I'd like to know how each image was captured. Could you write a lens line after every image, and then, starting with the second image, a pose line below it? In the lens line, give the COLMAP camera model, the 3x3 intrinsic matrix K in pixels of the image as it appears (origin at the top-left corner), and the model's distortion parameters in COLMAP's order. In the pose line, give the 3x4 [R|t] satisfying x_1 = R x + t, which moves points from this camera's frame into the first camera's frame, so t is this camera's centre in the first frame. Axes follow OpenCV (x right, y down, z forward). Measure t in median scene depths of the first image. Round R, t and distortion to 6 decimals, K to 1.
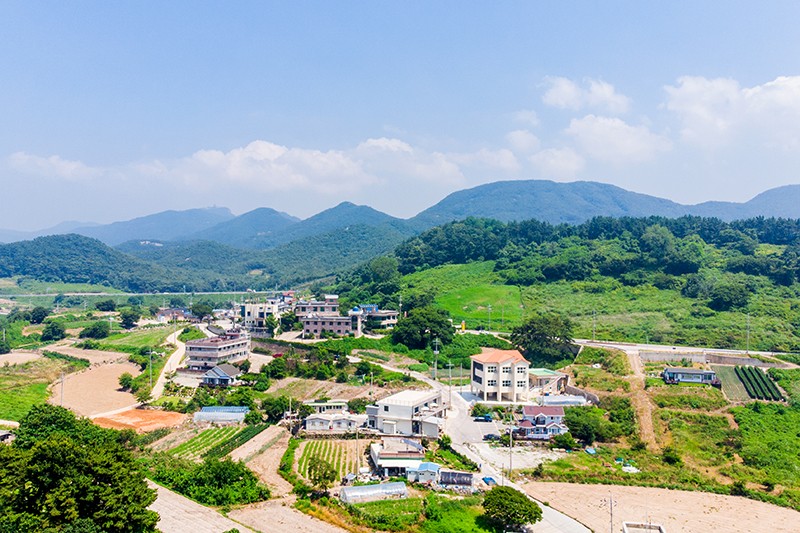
lens RADIAL K [[708.4, 0, 399.1], [0, 708.4, 268.1], [0, 0, 1]] dist [0.018557, -0.009613]
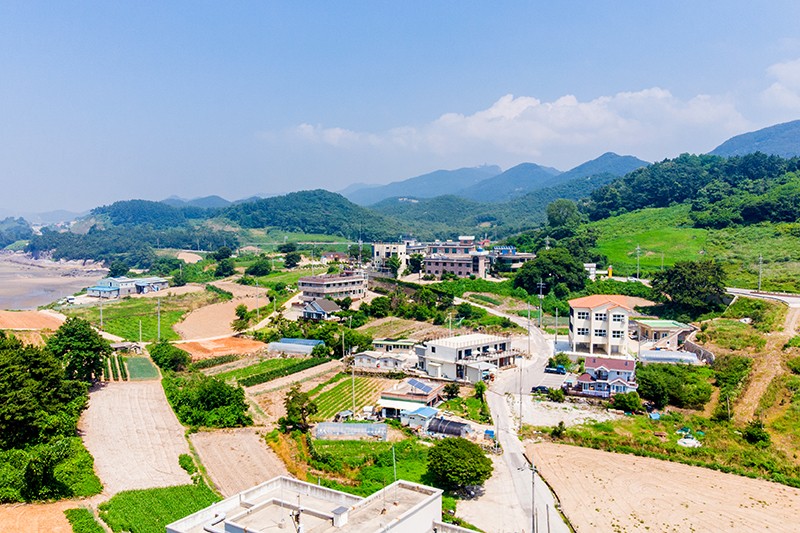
lens RADIAL K [[708.4, 0, 400.4], [0, 708.4, 265.5], [0, 0, 1]] dist [0.018557, -0.009613]
pose [[0.923330, 0.018518, -0.383561, 0.225594], [0.002058, 0.998584, 0.053166, 0.032893], [0.384002, -0.049879, 0.921984, 0.117241]]
